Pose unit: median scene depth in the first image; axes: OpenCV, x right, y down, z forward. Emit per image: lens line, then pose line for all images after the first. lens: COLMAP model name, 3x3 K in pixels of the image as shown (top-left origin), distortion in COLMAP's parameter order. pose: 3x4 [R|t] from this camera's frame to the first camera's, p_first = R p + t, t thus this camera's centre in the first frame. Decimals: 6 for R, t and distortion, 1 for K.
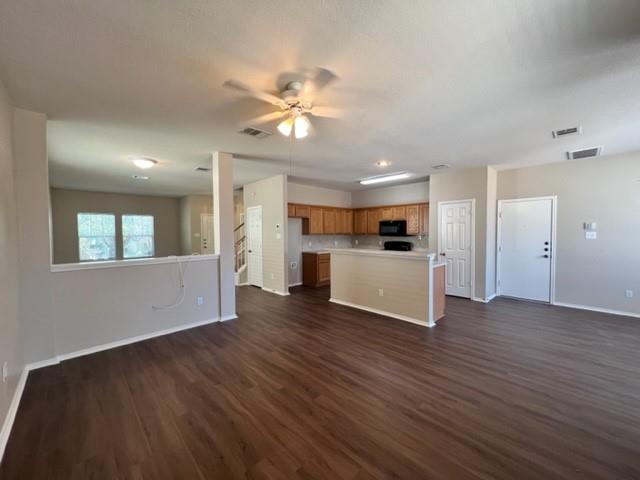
lens RADIAL K [[256.4, 0, 320.0], [0, 256.4, 240.0], [0, 0, 1]] dist [-0.000151, -0.000023]
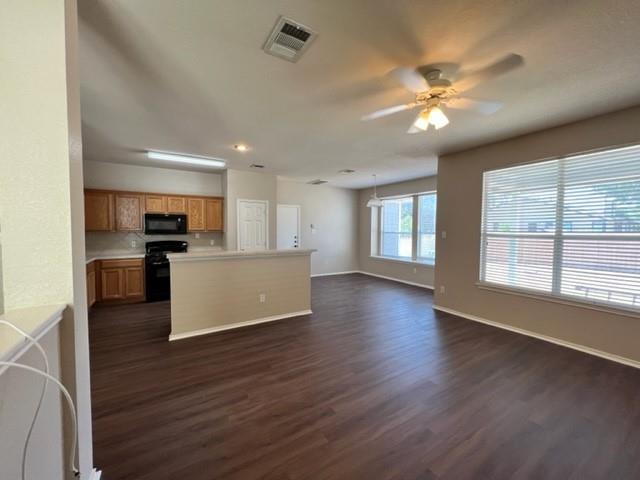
lens RADIAL K [[256.4, 0, 320.0], [0, 256.4, 240.0], [0, 0, 1]] dist [-0.000151, -0.000023]
pose [[0.219169, -0.037200, 0.974977, -0.389601], [0.024709, 0.999164, 0.032569, -0.012224], [-0.975374, 0.016953, 0.219905, 0.417193]]
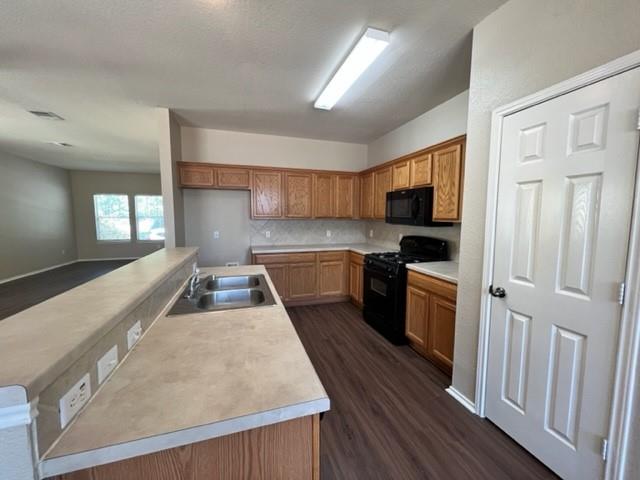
lens RADIAL K [[256.4, 0, 320.0], [0, 256.4, 240.0], [0, 0, 1]] dist [-0.000151, -0.000023]
pose [[0.894172, 0.051408, -0.444763, 0.373514], [-0.021754, 0.997201, 0.071526, -0.018000], [0.447196, -0.054281, 0.892788, 0.571557]]
